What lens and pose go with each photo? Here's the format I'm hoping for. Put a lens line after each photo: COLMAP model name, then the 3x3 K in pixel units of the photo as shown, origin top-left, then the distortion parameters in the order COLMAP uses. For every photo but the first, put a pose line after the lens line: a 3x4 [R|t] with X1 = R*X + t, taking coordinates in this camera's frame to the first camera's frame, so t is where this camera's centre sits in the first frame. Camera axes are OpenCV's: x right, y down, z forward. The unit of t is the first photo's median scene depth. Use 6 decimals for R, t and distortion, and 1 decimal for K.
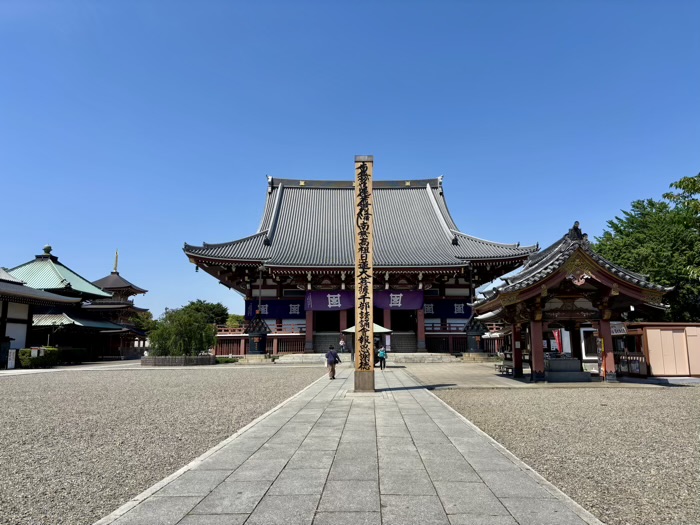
lens RADIAL K [[476.8, 0, 350.0], [0, 476.8, 262.5], [0, 0, 1]] dist [0.005068, -0.002770]
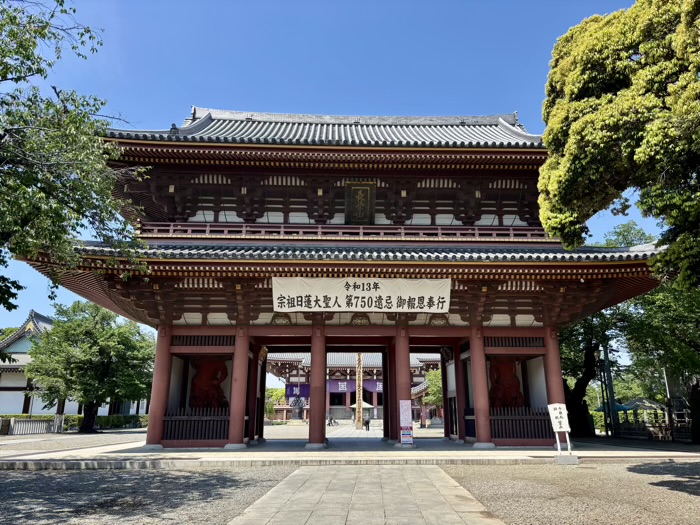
lens RADIAL K [[476.8, 0, 350.0], [0, 476.8, 262.5], [0, 0, 1]] dist [0.005068, -0.002770]
pose [[0.999983, 0.005714, -0.000770, -0.008990], [-0.005766, 0.990121, -0.140098, -0.104382], [-0.000038, 0.140100, 0.990137, -0.641434]]
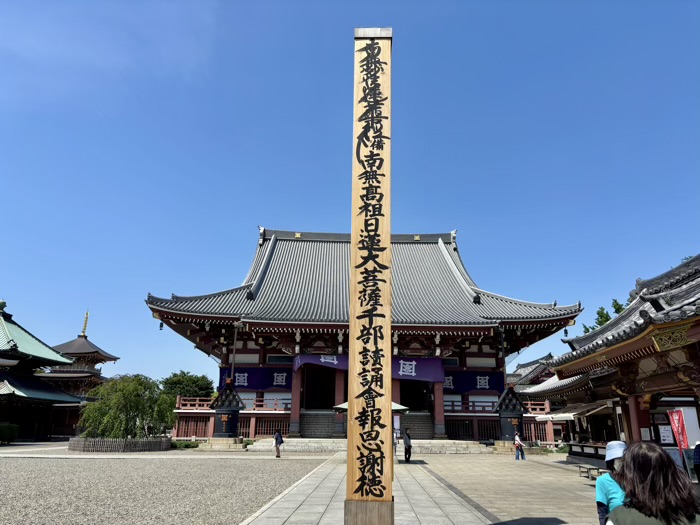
lens RADIAL K [[476.8, 0, 350.0], [0, 476.8, 262.5], [0, 0, 1]] dist [0.005068, -0.002770]
pose [[0.999830, 0.017251, -0.006476, 0.004072], [-0.018062, 0.987084, -0.159183, 0.030346], [0.003646, 0.159273, 0.987228, 0.182398]]
